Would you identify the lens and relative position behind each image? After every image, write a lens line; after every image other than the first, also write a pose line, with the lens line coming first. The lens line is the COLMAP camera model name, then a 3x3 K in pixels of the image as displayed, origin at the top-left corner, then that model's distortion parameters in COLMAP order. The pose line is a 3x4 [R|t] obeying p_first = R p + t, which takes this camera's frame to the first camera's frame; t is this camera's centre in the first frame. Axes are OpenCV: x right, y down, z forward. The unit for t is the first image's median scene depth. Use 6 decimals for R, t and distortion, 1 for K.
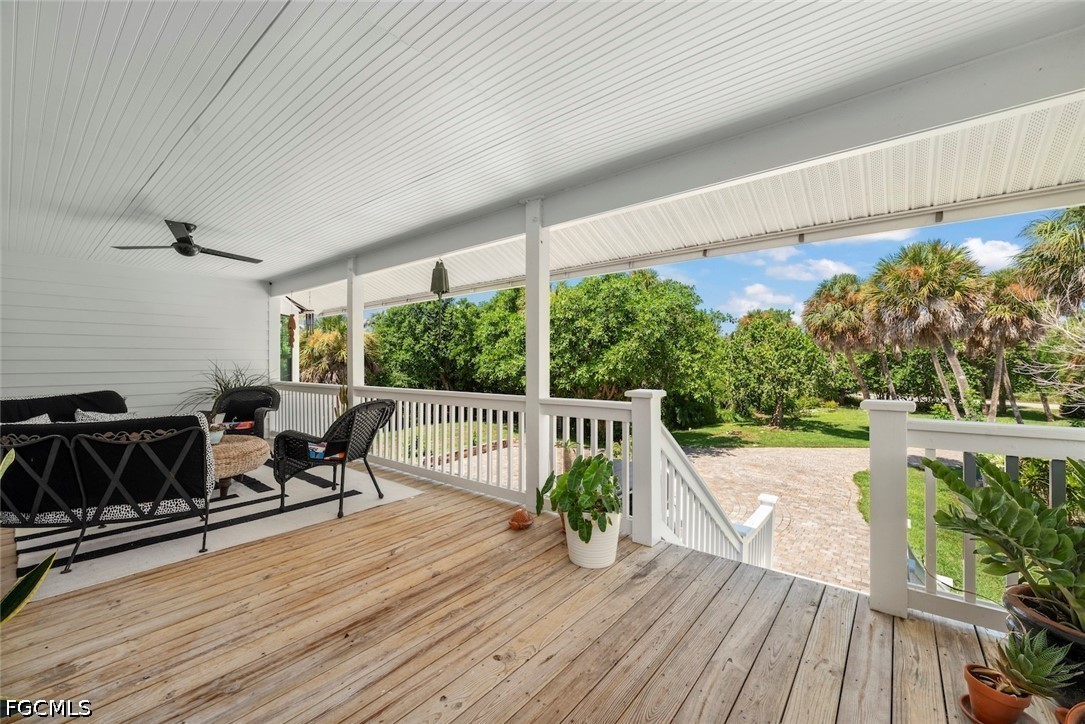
lens RADIAL K [[445.4, 0, 545.0], [0, 445.4, 368.4], [0, 0, 1]] dist [0.001342, -0.000042]
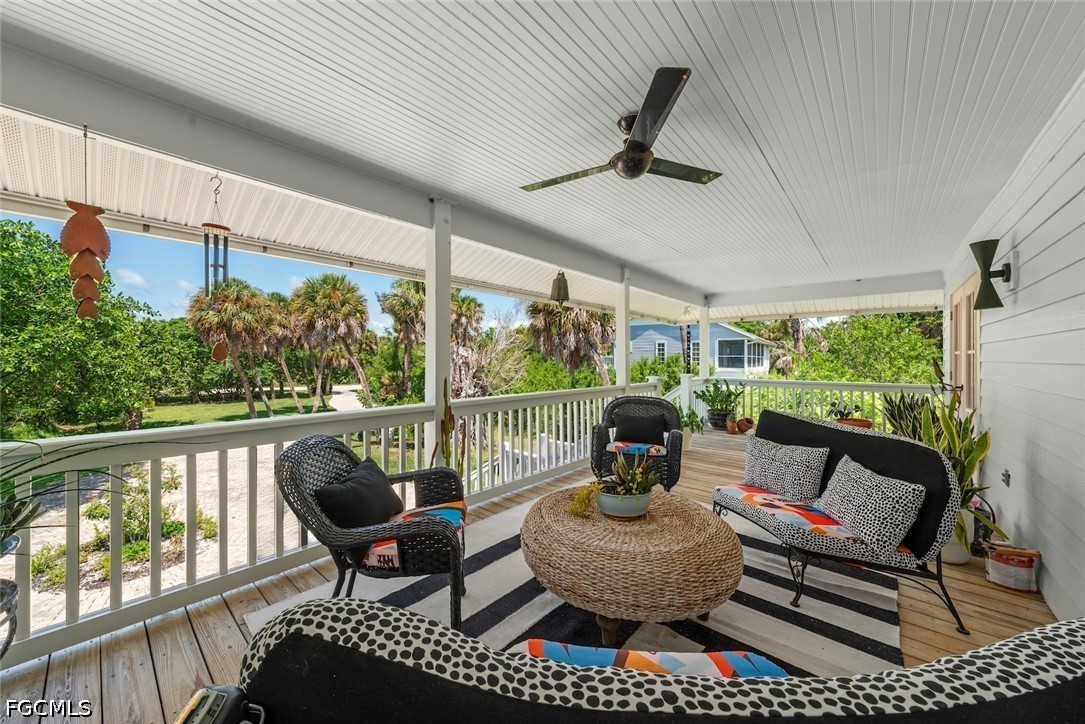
lens RADIAL K [[384.1, 0, 543.0], [0, 384.1, 357.5], [0, 0, 1]] dist [-0.001038, 0.000019]
pose [[0.038669, -0.001620, 0.999251, -1.146221], [0.020218, 0.999795, 0.000838, -0.029756], [-0.999048, 0.020170, 0.038694, 0.980856]]
